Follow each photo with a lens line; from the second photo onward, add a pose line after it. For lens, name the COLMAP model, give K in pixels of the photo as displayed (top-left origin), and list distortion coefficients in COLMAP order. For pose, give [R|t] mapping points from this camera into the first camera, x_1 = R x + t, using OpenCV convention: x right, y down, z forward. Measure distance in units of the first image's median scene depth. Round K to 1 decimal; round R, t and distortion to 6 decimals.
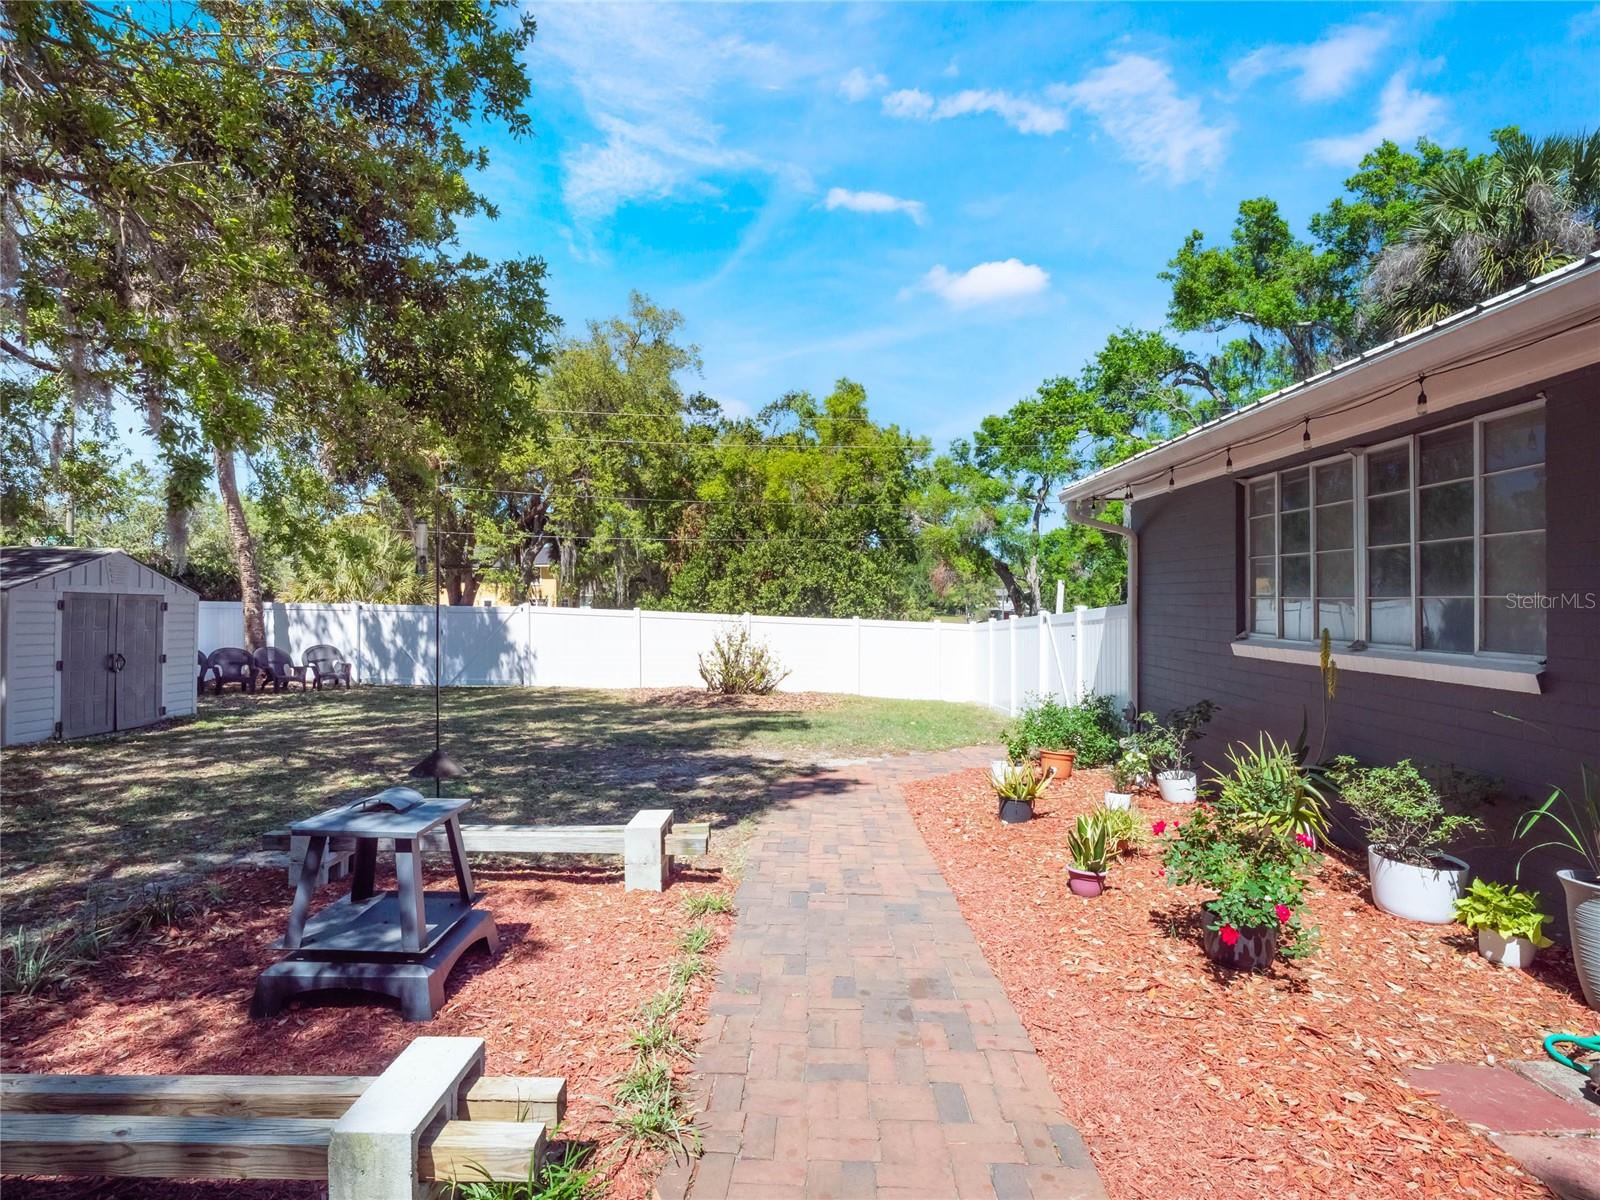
lens RADIAL K [[782.4, 0, 801.6], [0, 782.4, 603.7], [0, 0, 1]] dist [-0.008548, -0.004536]
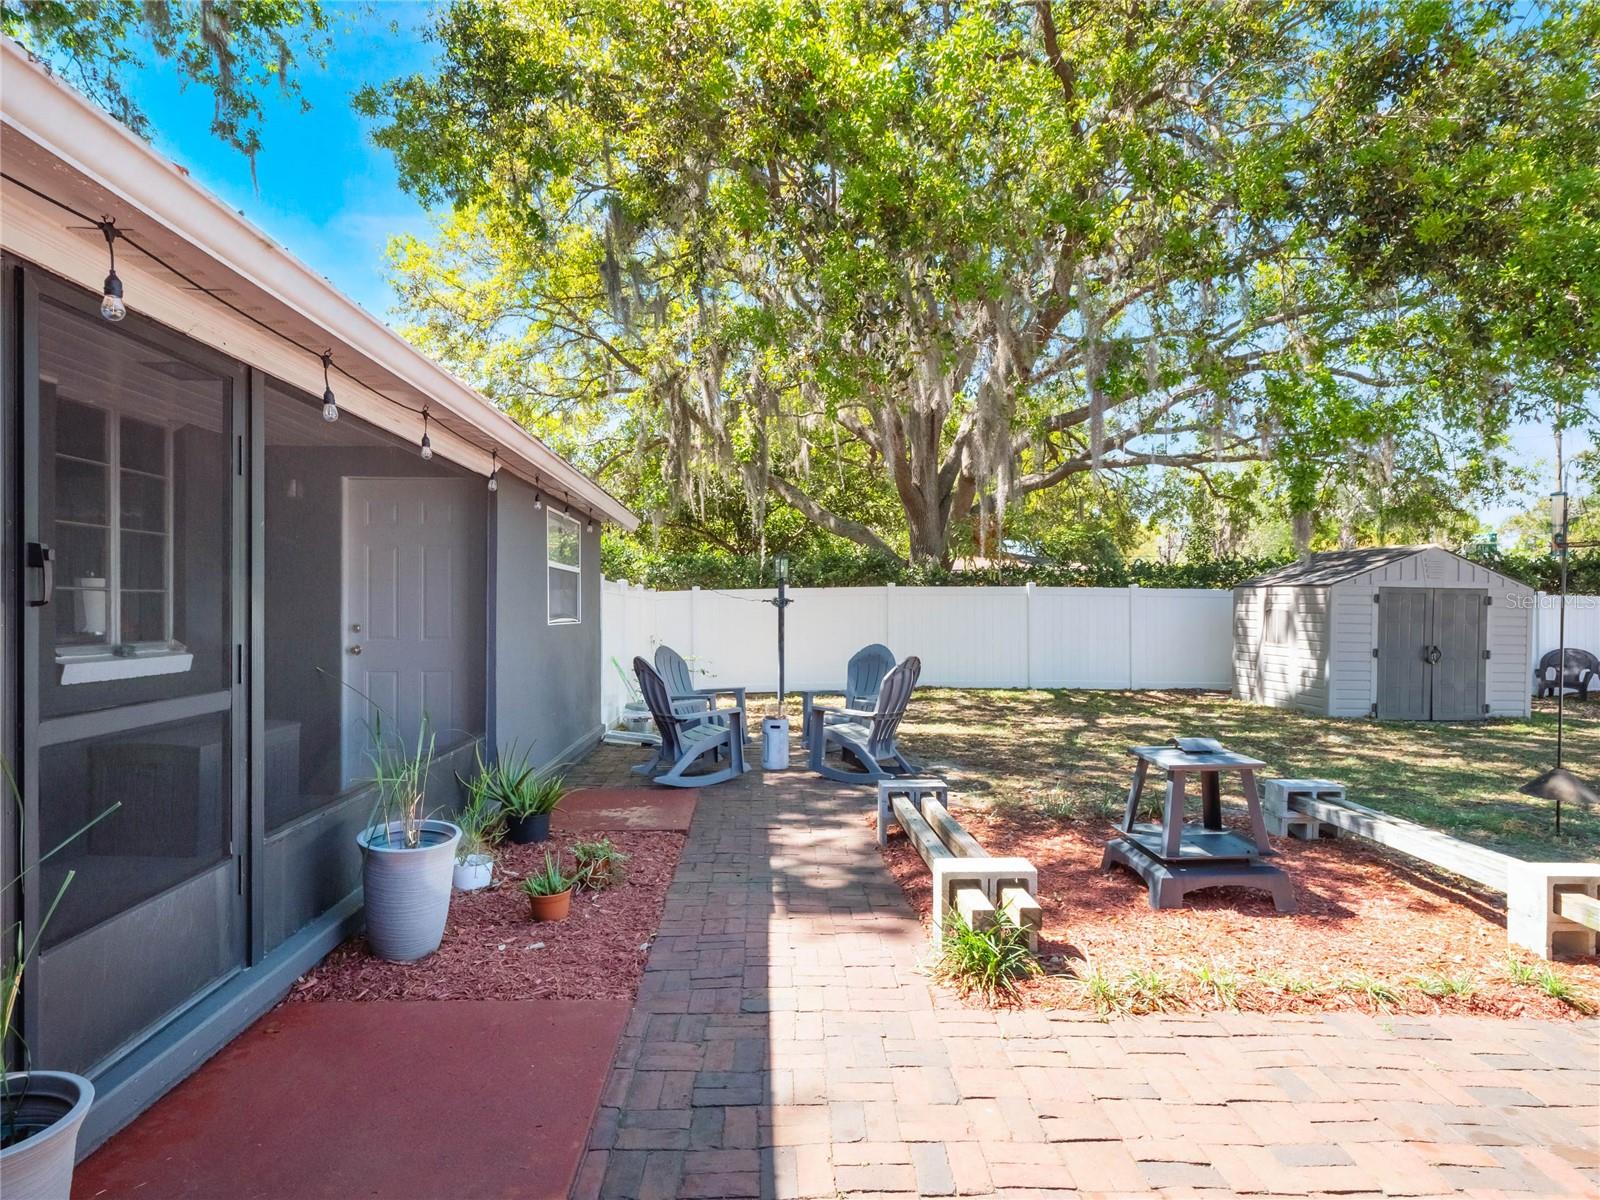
lens RADIAL K [[890.3, 0, 808.9], [0, 890.3, 611.7], [0, 0, 1]] dist [0.009347, -0.006354]
pose [[0.065593, 0.010175, -0.997795, 0.147061], [-0.001582, 0.999948, 0.010093, 0.004701], [0.997845, 0.000916, 0.065605, 0.050419]]
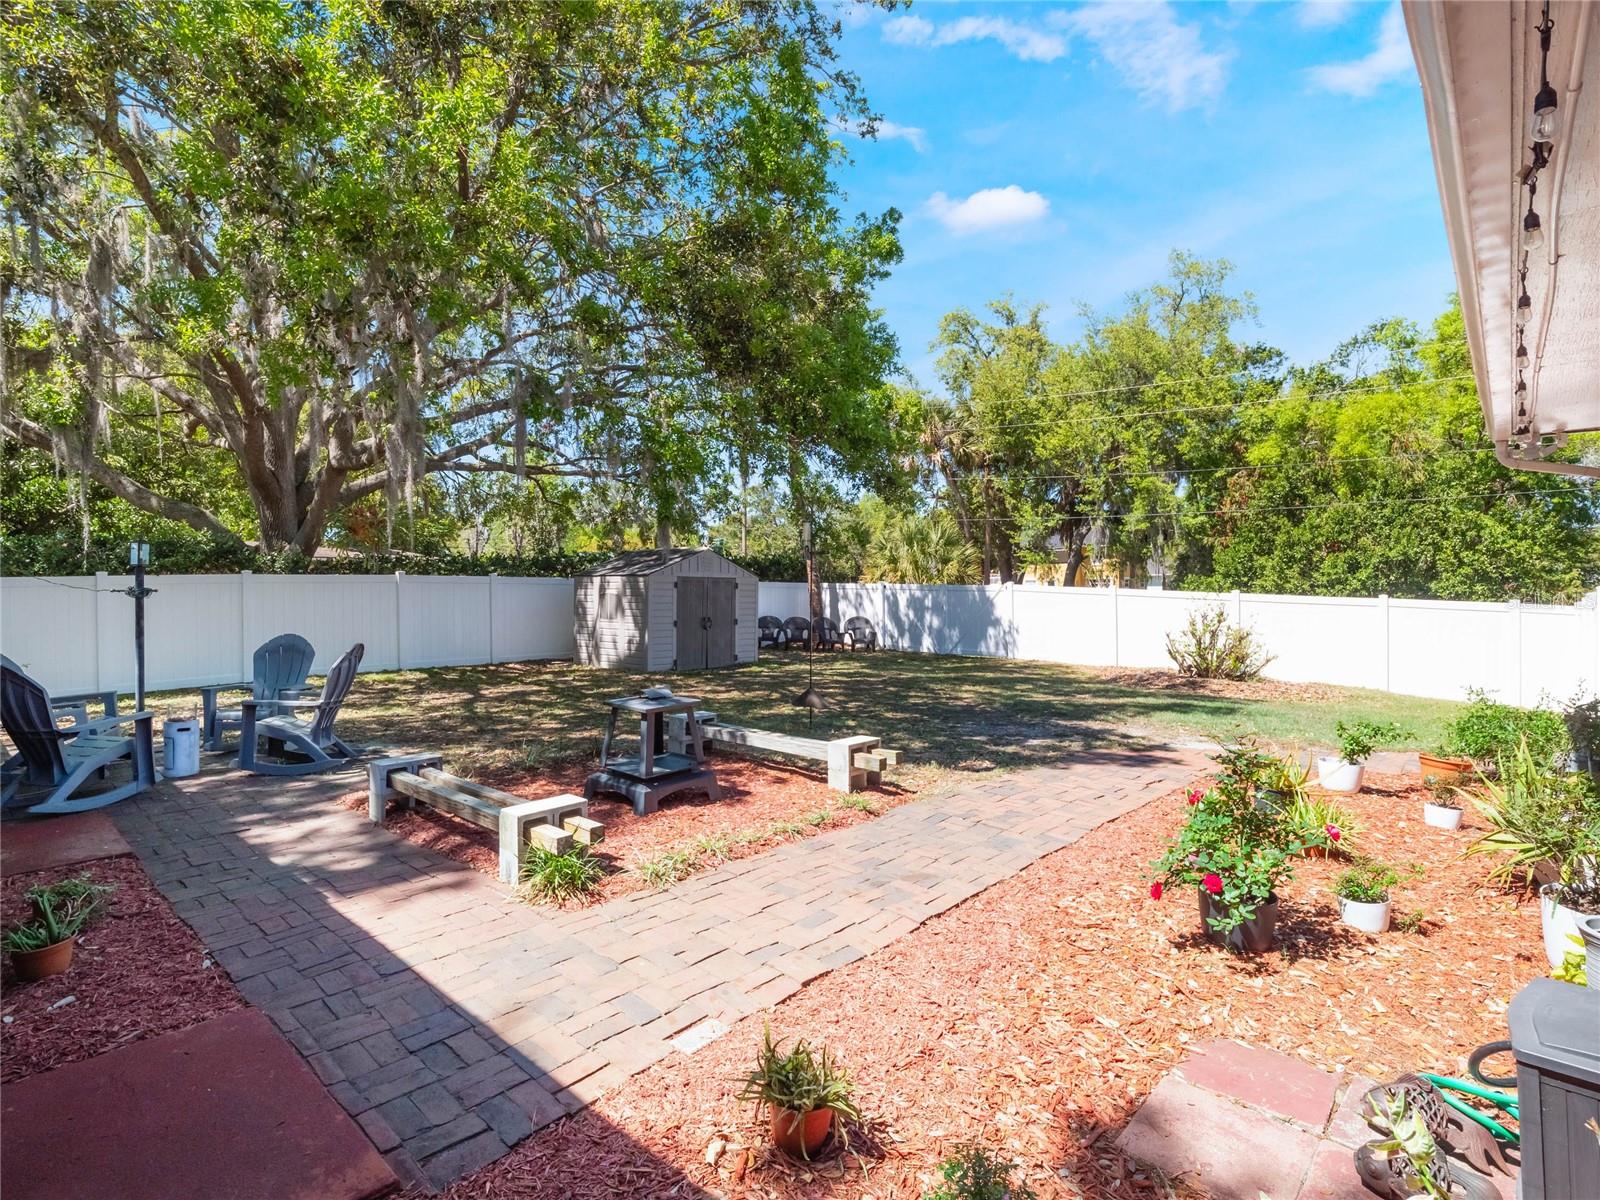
lens RADIAL K [[782.4, 0, 800.1], [0, 782.4, 590.7], [0, 0, 1]] dist [-0.008548, -0.004536]
pose [[0.751226, -0.001447, -0.660043, 0.146141], [0.006780, 0.999962, 0.005525, 0.003598], [0.660010, -0.008626, 0.751207, -0.012273]]
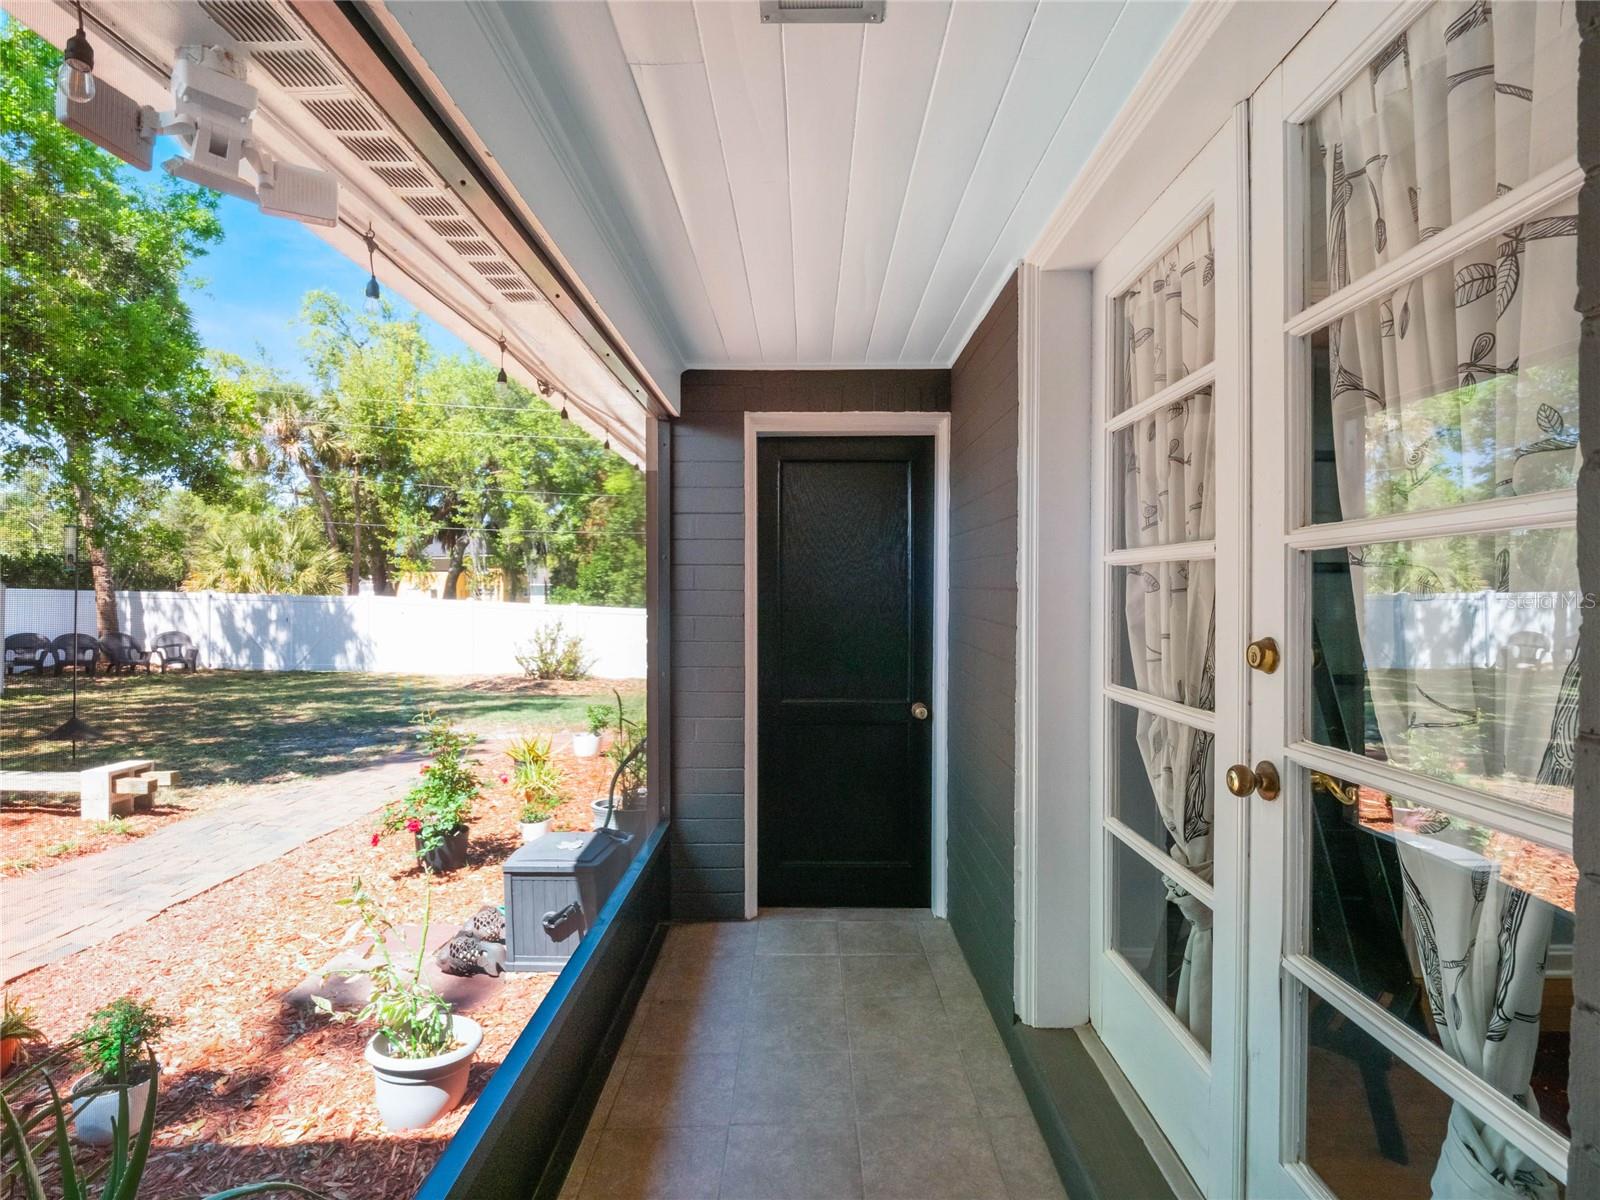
lens RADIAL K [[782.4, 0, 792.0], [0, 782.4, 603.0], [0, 0, 1]] dist [-0.008548, -0.004536]
pose [[0.999938, 0.005826, 0.009467, 0.212891], [-0.005933, 0.999918, 0.011362, -0.002711], [-0.009400, -0.011417, 0.999891, -0.064136]]
